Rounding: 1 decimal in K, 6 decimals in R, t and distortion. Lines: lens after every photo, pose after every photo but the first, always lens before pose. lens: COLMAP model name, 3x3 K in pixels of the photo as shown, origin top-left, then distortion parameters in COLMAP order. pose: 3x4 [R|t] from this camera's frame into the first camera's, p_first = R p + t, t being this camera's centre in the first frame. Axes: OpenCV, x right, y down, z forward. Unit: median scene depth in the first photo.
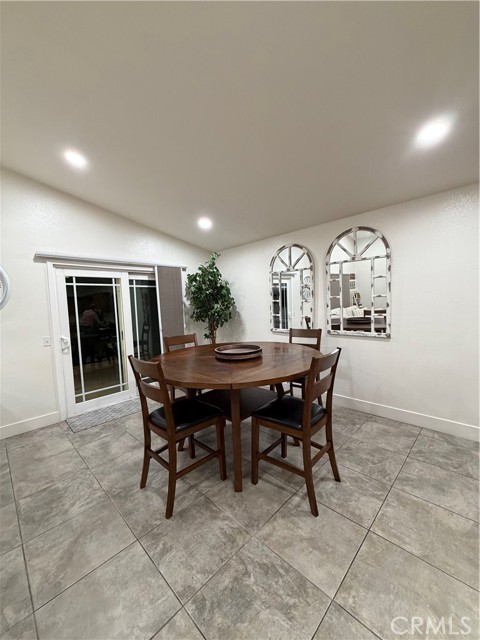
lens RADIAL K [[255.3, 0, 238.9], [0, 255.3, 318.1], [0, 0, 1]] dist [-0.000720, 0.000057]
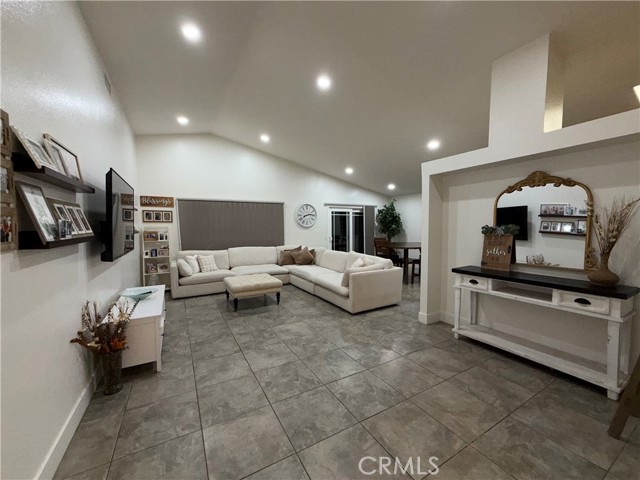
lens RADIAL K [[255.3, 0, 318.2], [0, 255.3, 241.1], [0, 0, 1]] dist [-0.000720, 0.000057]
pose [[0.962096, 0.049598, -0.268164, -0.177527], [-0.046730, 0.998762, 0.017071, 0.104217], [0.268678, -0.003893, 0.963222, -1.733457]]
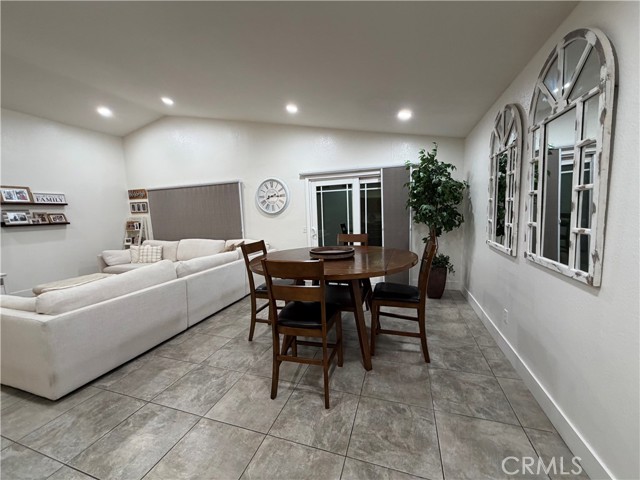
lens RADIAL K [[255.3, 0, 318.2], [0, 255.3, 241.1], [0, 0, 1]] dist [-0.000720, 0.000057]
pose [[0.441409, 0.123597, -0.888753, 0.844323], [-0.032155, 0.992011, 0.121986, -0.040032], [0.896730, -0.025268, 0.441857, 0.449905]]
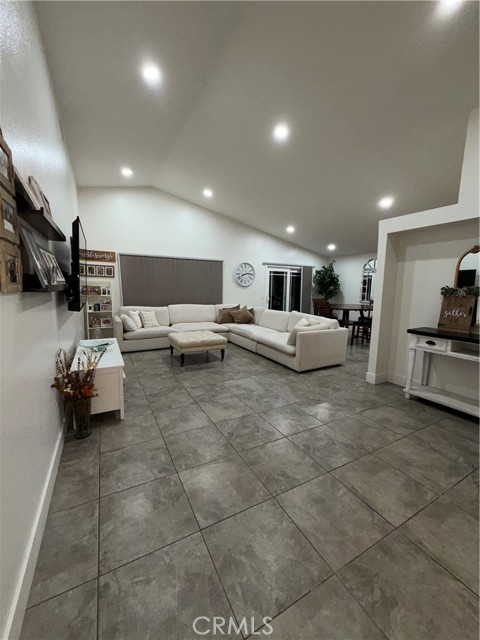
lens RADIAL K [[255.3, 0, 238.9], [0, 255.3, 318.1], [0, 0, 1]] dist [-0.000720, 0.000057]
pose [[0.955396, 0.092126, -0.280591, -0.309729], [-0.072607, 0.994211, 0.079205, 0.134790], [0.286263, -0.055300, 0.956554, -1.769285]]
